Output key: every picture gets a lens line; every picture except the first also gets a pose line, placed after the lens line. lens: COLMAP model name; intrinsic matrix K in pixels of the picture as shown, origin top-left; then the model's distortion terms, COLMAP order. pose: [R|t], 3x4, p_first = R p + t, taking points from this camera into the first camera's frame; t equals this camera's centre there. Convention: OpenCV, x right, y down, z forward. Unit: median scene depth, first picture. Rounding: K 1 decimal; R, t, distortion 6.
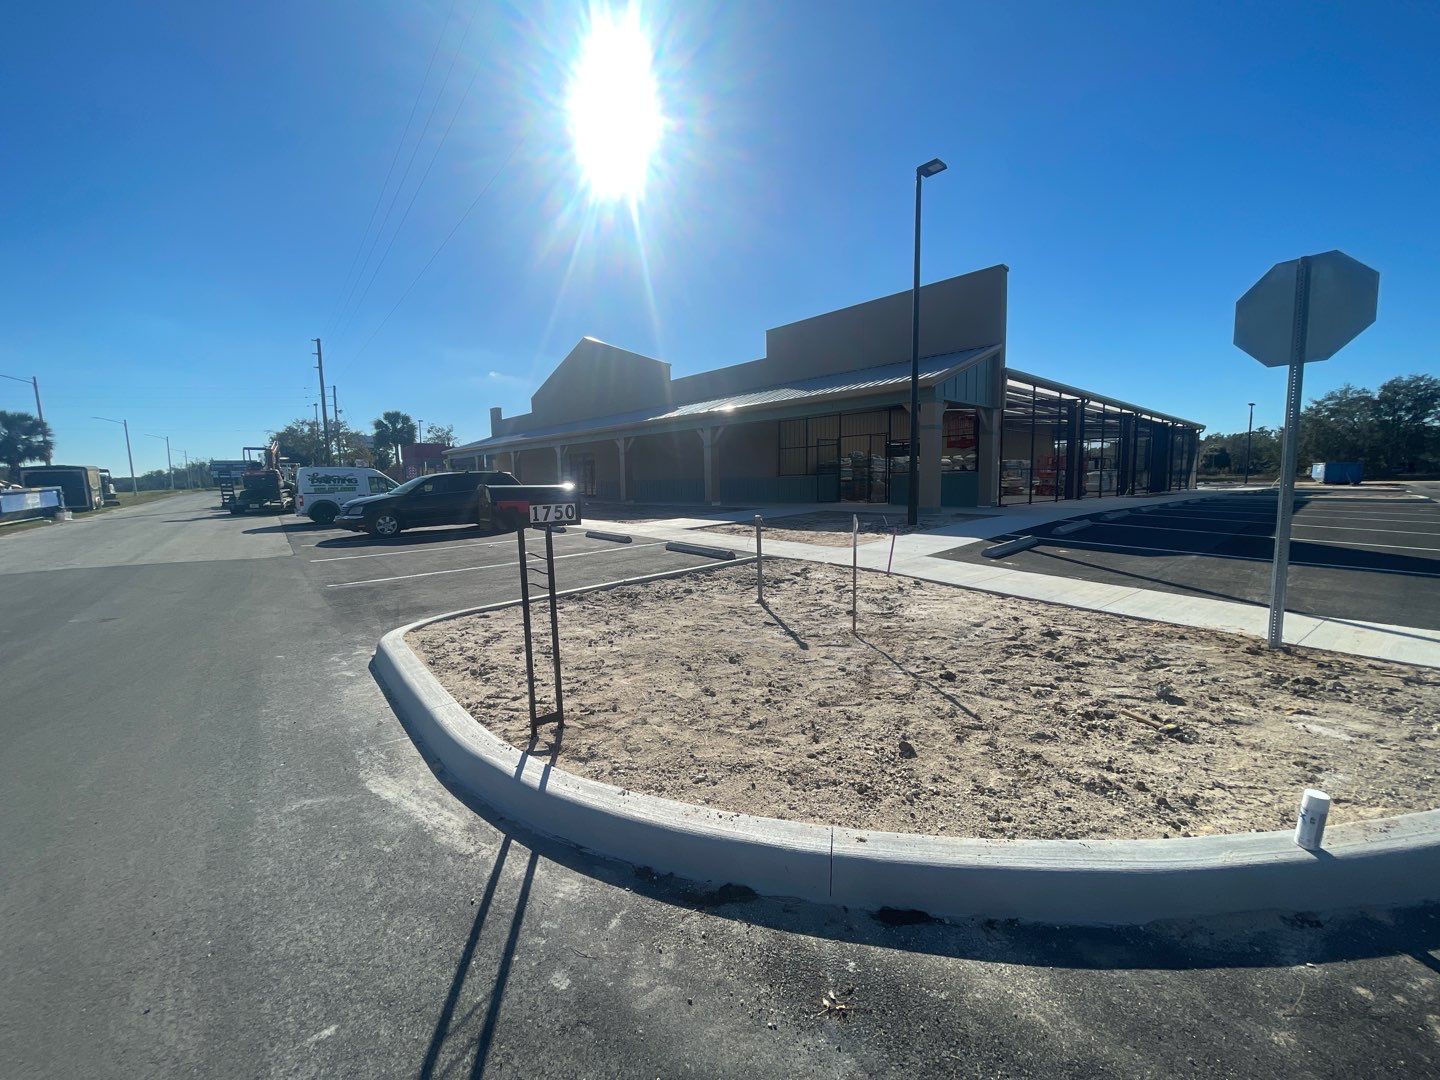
lens RADIAL K [[578.1, 0, 717.0], [0, 578.1, 539.1], [0, 0, 1]] dist [-0.001222, -0.000347]
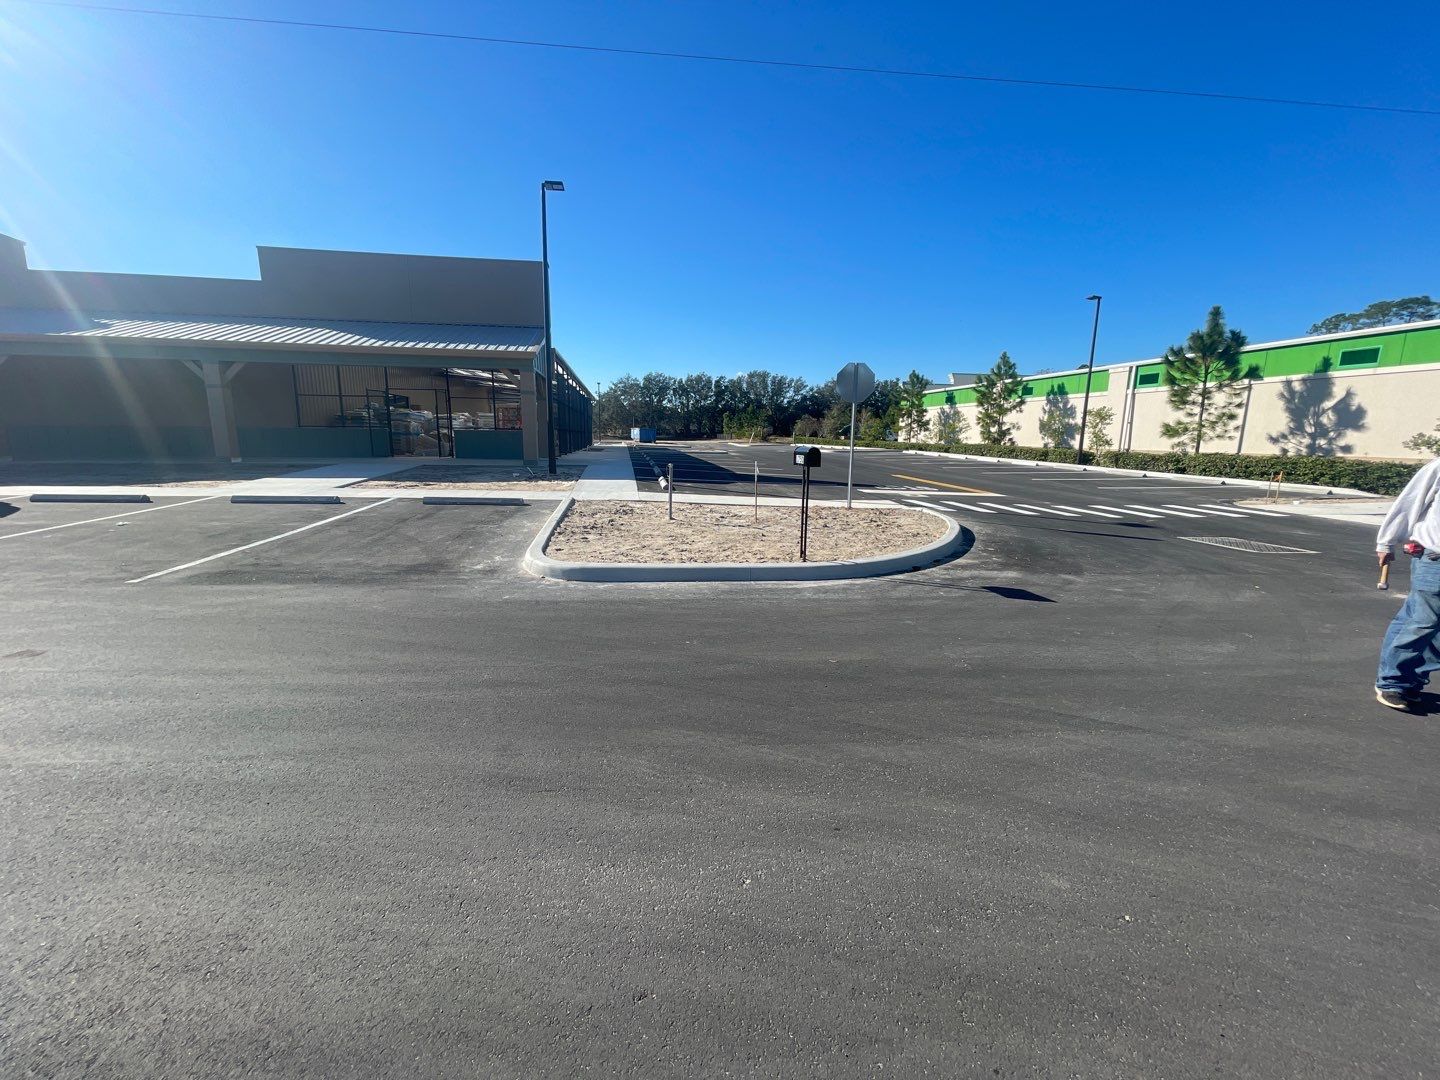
lens RADIAL K [[578.1, 0, 717.0], [0, 578.1, 539.1], [0, 0, 1]] dist [-0.001222, -0.000347]
pose [[0.538933, -0.127964, 0.832572, -1.006512], [0.062396, 0.991743, 0.112039, -0.004811], [-0.840035, -0.008433, 0.542467, 0.037508]]
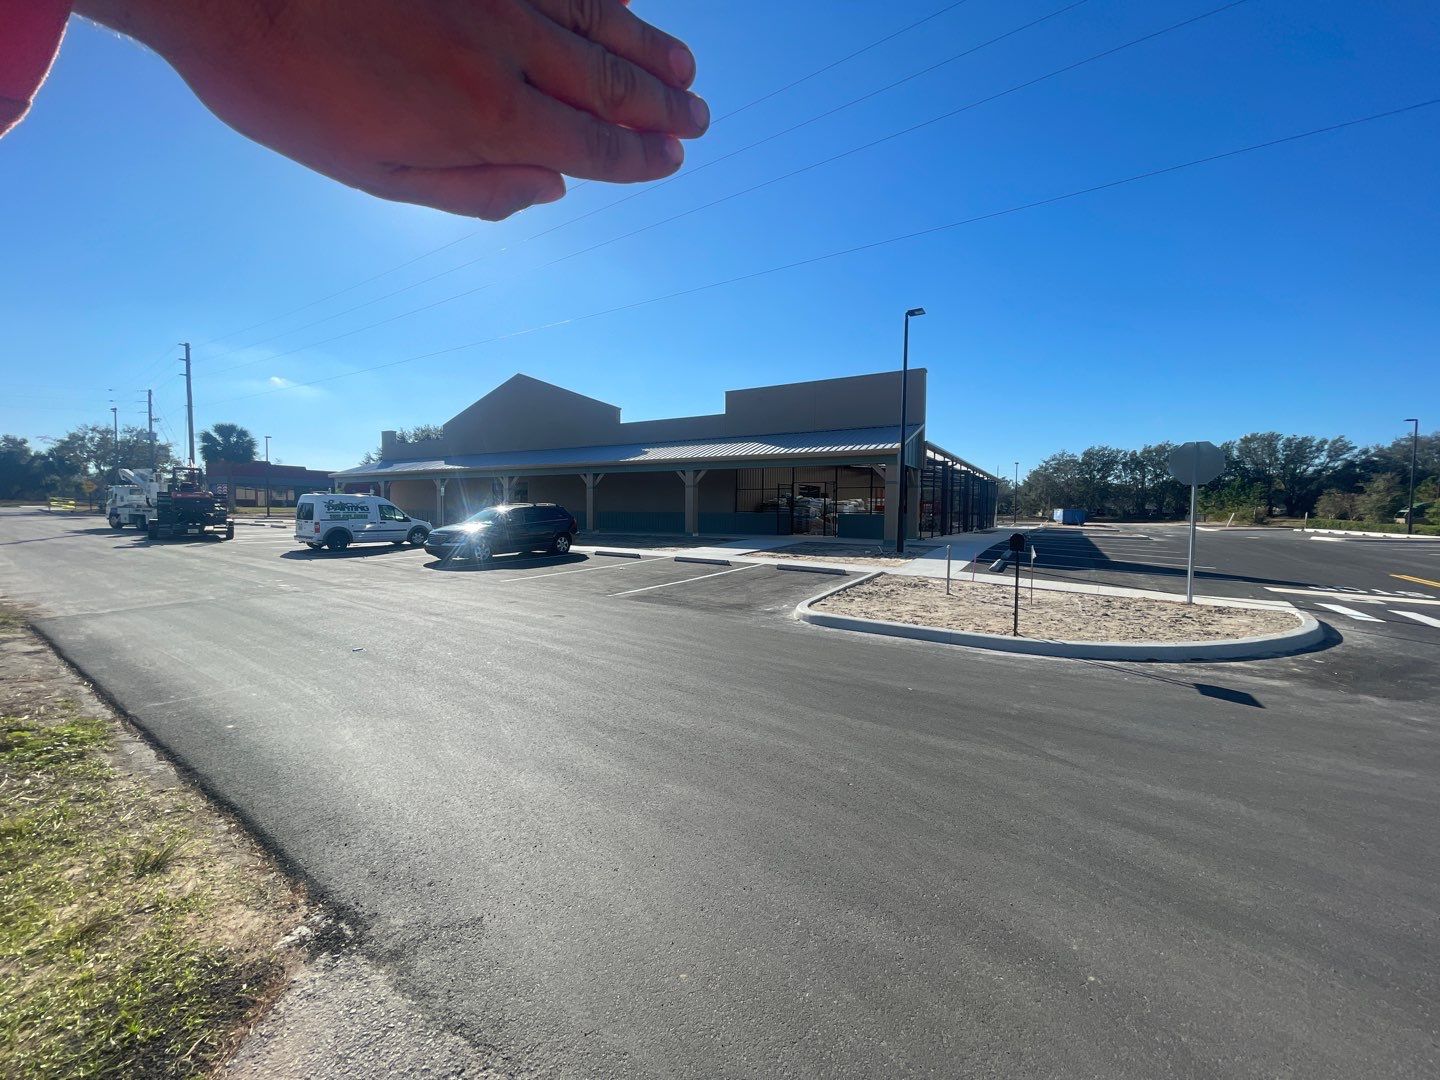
lens RADIAL K [[578.1, 0, 717.0], [0, 578.1, 539.1], [0, 0, 1]] dist [-0.001222, -0.000347]
pose [[0.955159, 0.009360, 0.295947, -0.965778], [0.005898, 0.998701, -0.050620, 0.022519], [-0.296036, 0.050096, 0.953862, -0.420900]]
